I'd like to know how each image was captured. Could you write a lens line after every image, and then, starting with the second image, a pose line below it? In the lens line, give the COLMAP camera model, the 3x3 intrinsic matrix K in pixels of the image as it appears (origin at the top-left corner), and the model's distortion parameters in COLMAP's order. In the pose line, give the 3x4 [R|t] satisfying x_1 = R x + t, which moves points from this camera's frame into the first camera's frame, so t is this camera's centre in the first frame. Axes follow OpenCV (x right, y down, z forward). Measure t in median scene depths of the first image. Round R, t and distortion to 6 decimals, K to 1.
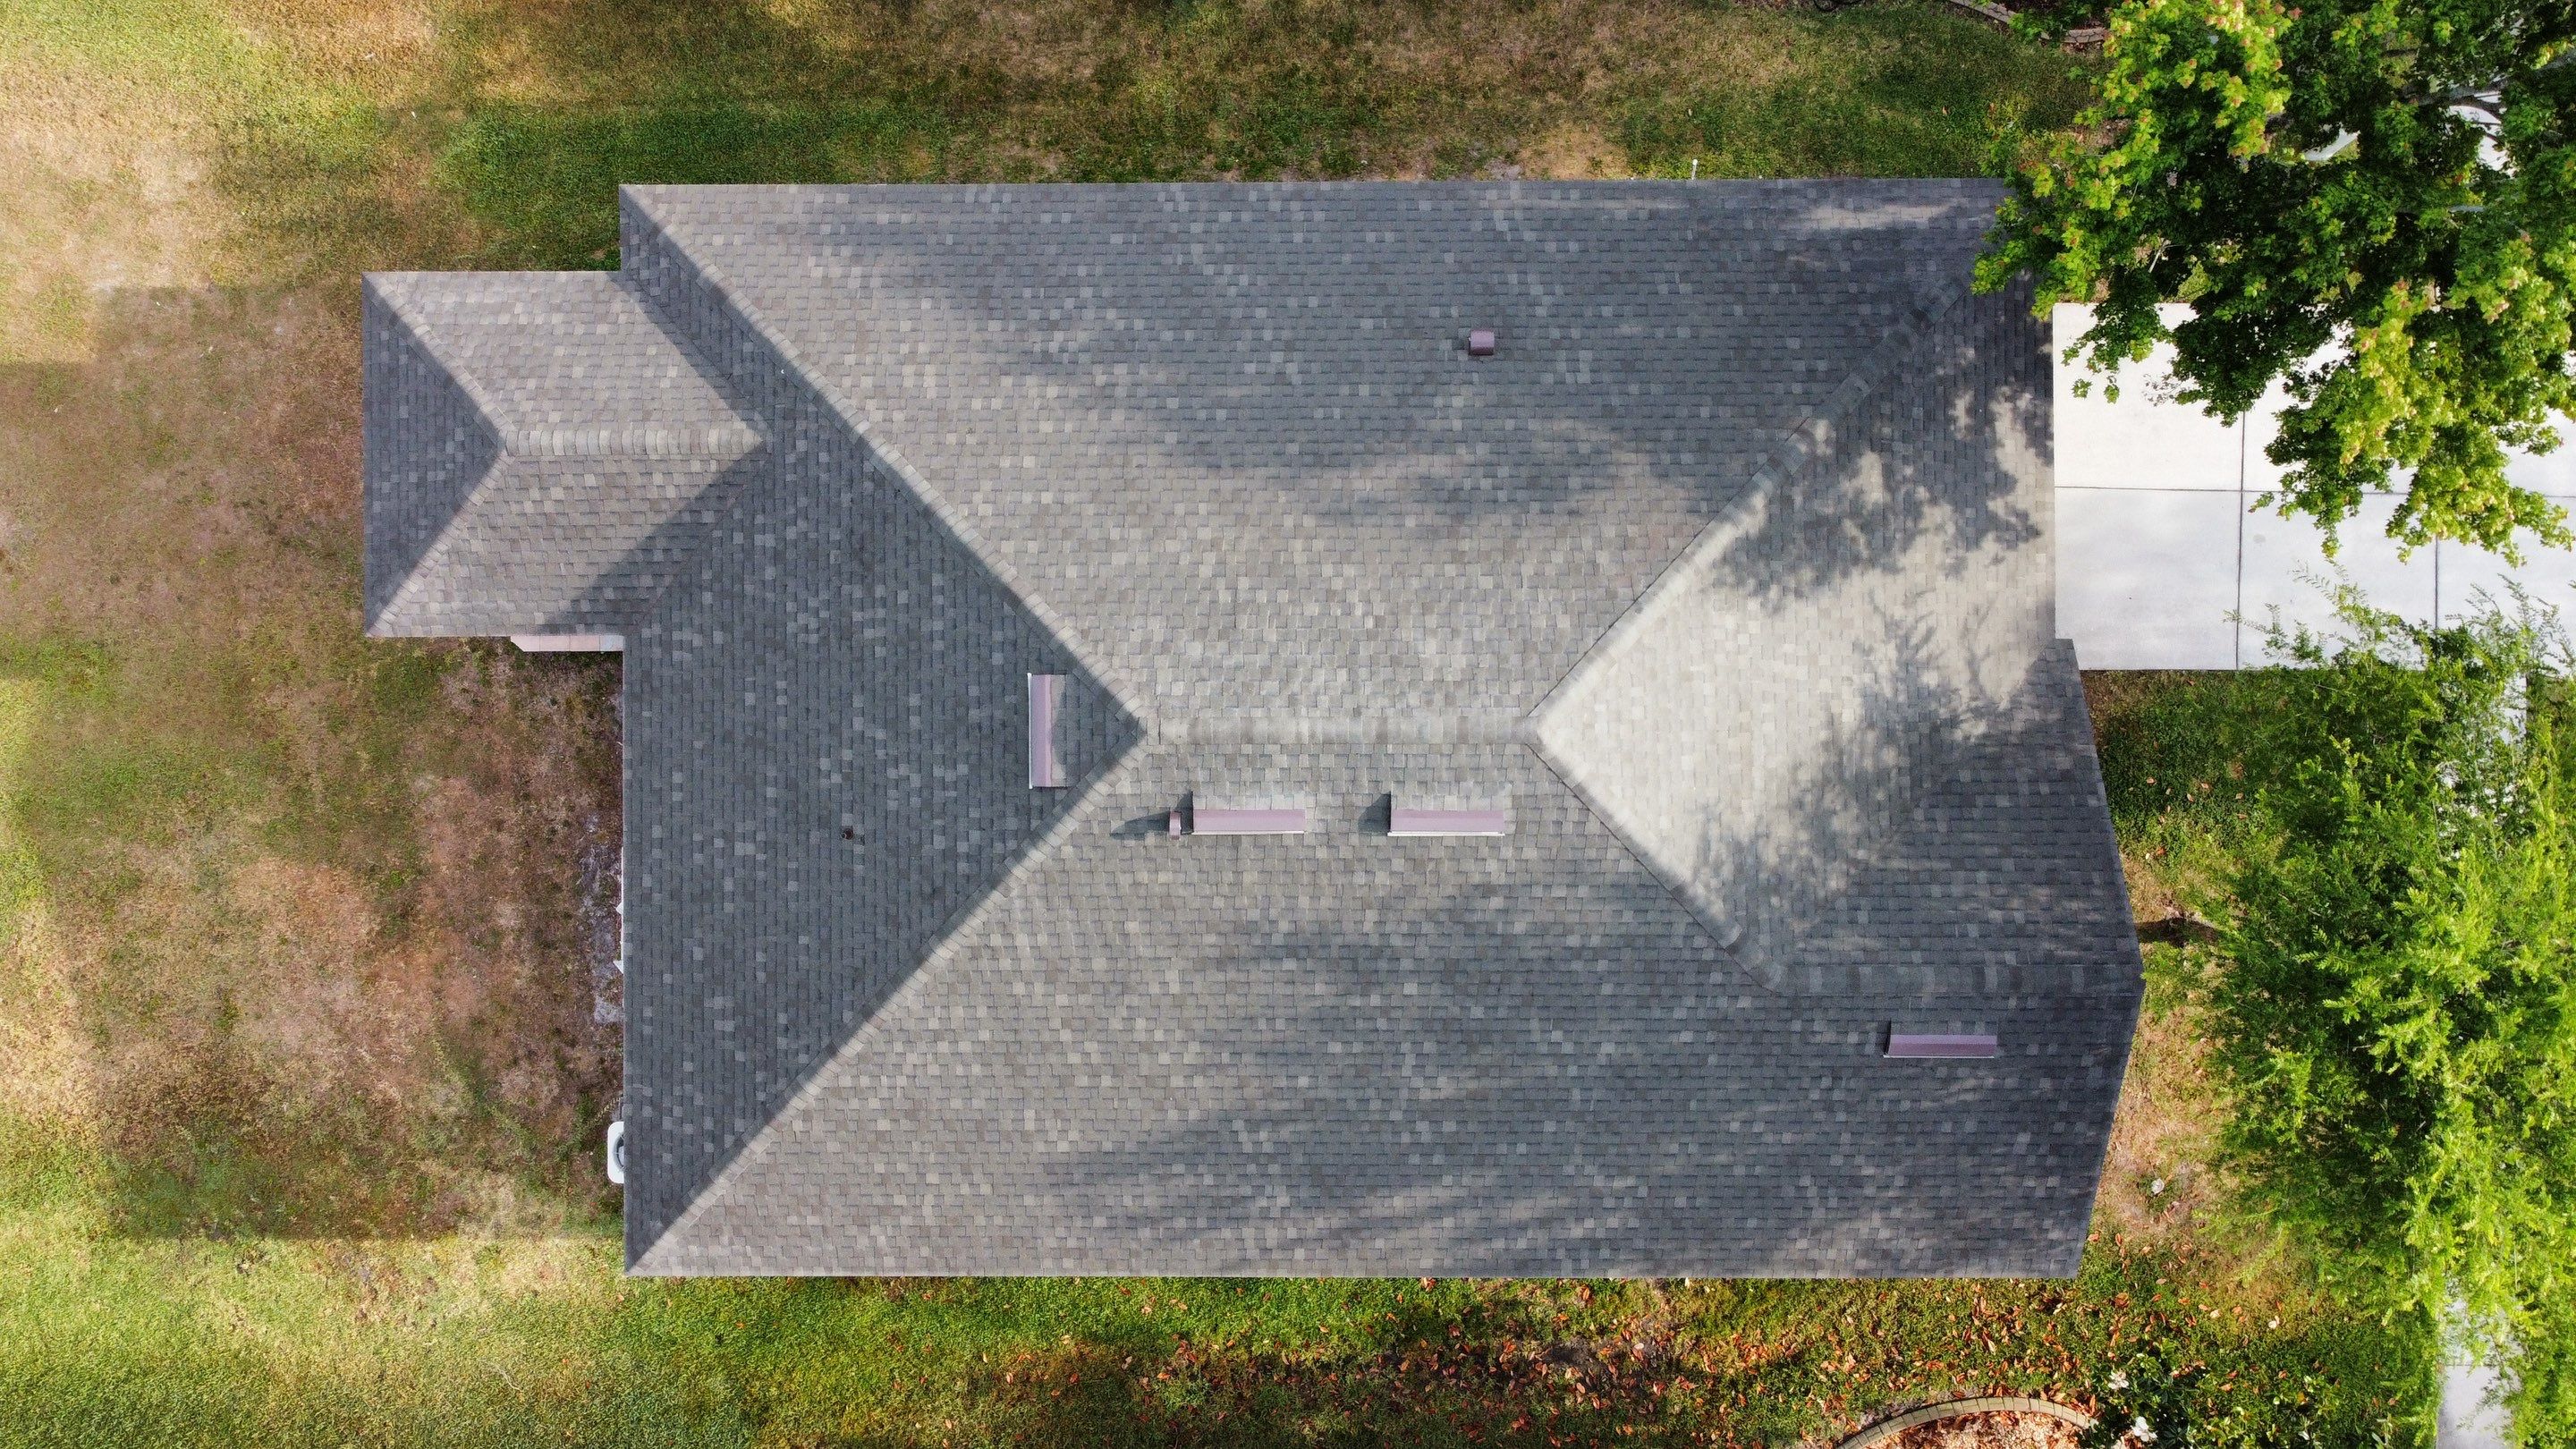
lens RADIAL K [[1953.3, 0, 1257.3], [0, 1953.3, 703.0], [0, 0, 1]] dist [0.016983, -0.033135]
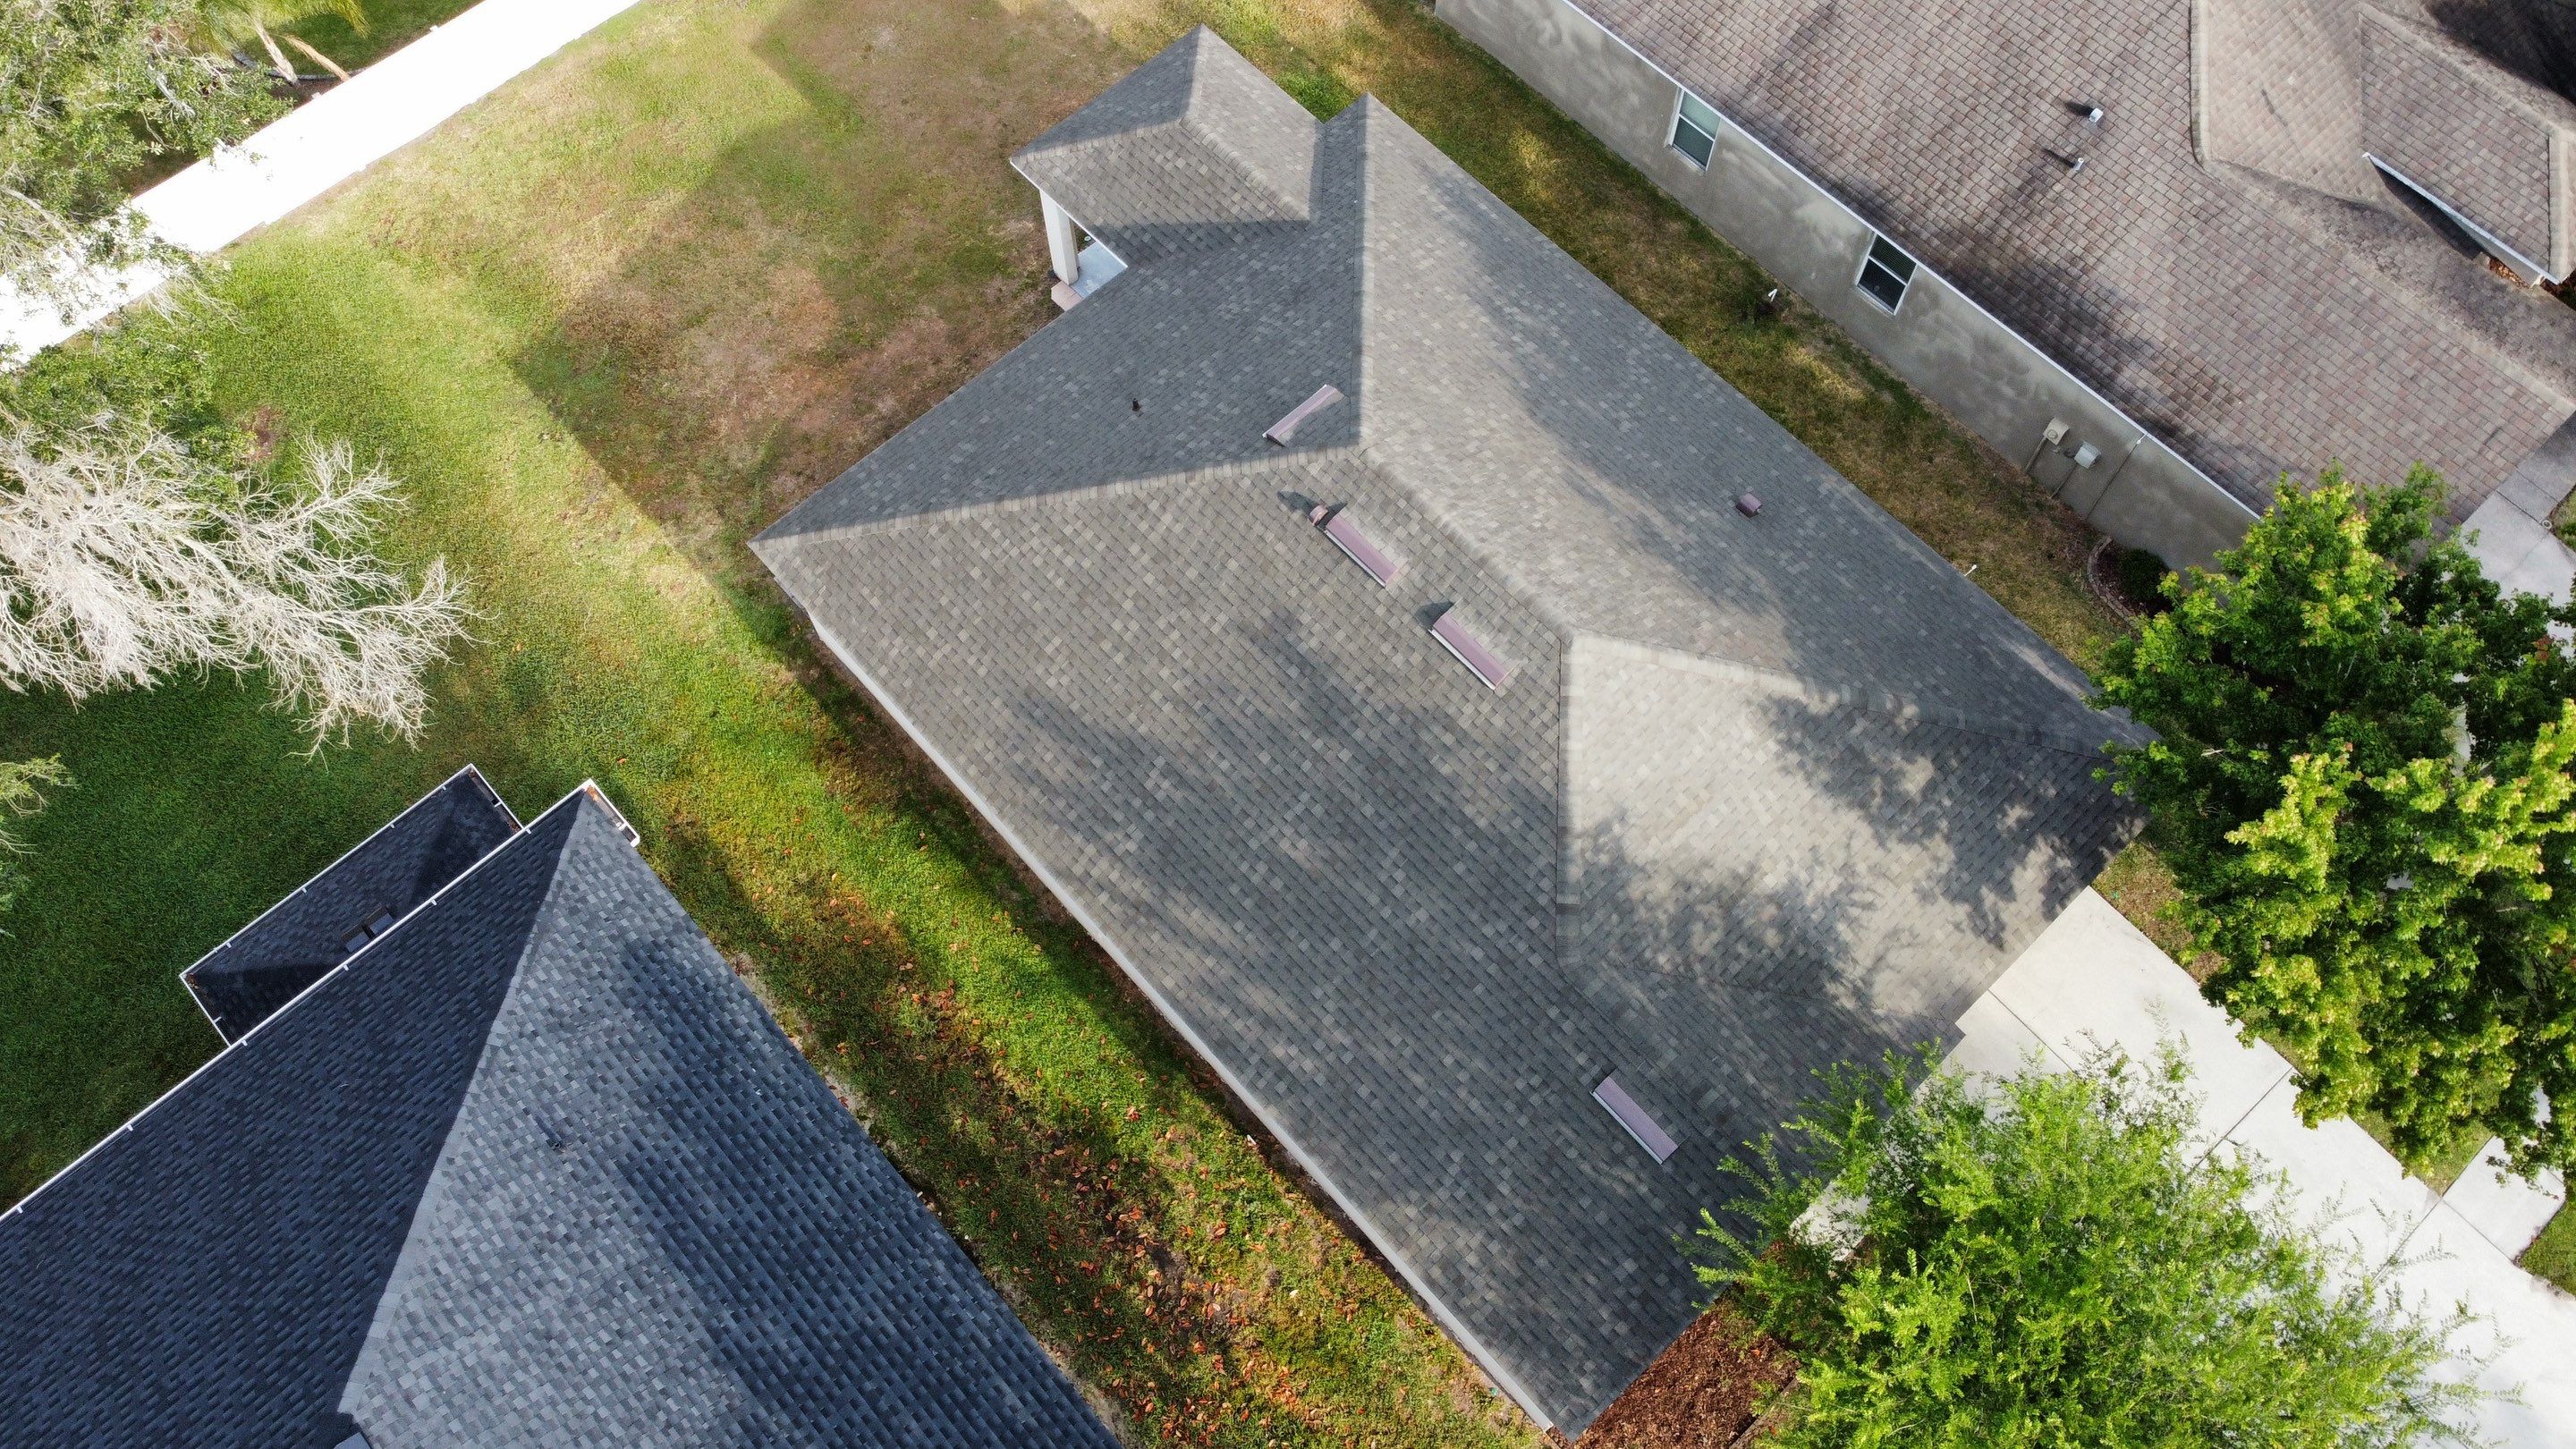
lens RADIAL K [[1949.1, 0, 1251.5], [0, 1949.1, 694.2], [0, 0, 1]] dist [0.011382, -0.044395]
pose [[0.669029, 0.669317, -0.323133, 0.374390], [-0.743127, 0.609850, -0.275400, 0.462032], [0.012733, 0.424380, 0.905395, -0.100605]]
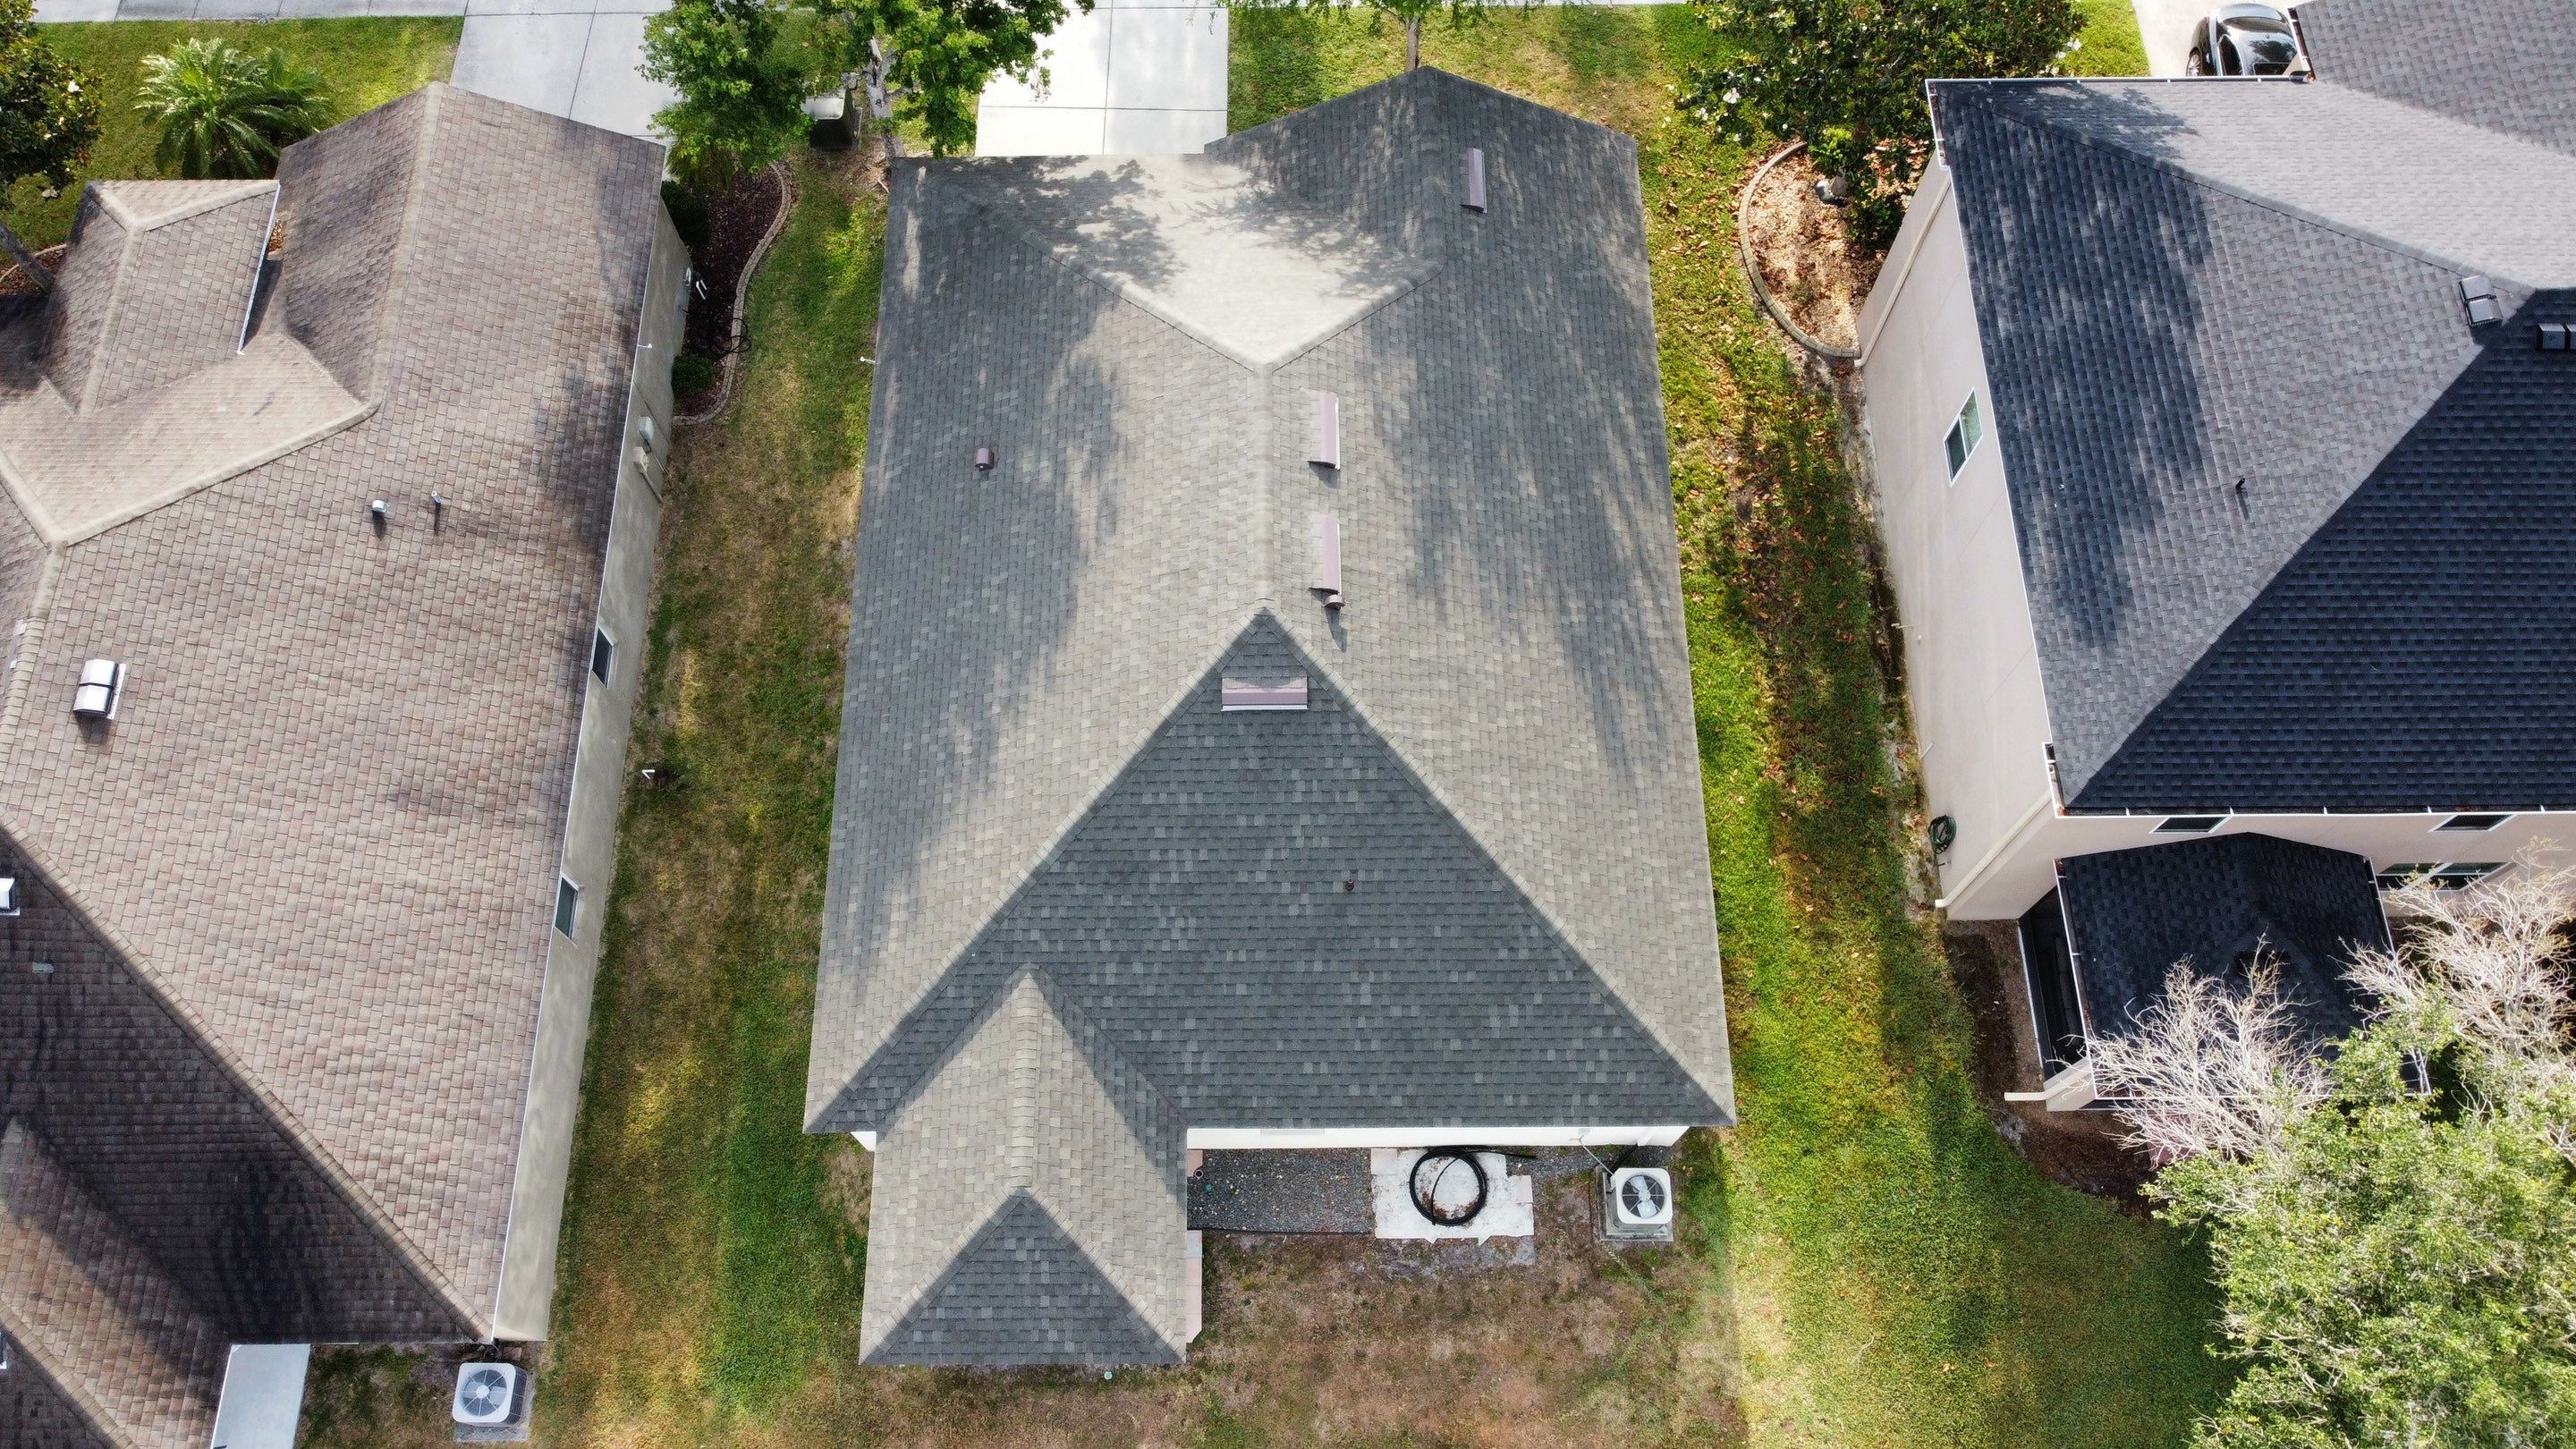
lens RADIAL K [[1949.1, 0, 1251.5], [0, 1949.1, 694.2], [0, 0, 1]] dist [0.011382, -0.044395]
pose [[0.000771, -0.908349, 0.418213, -0.583467], [0.999937, -0.003998, -0.010526, 0.017046], [0.011234, 0.418194, 0.908288, -0.169138]]
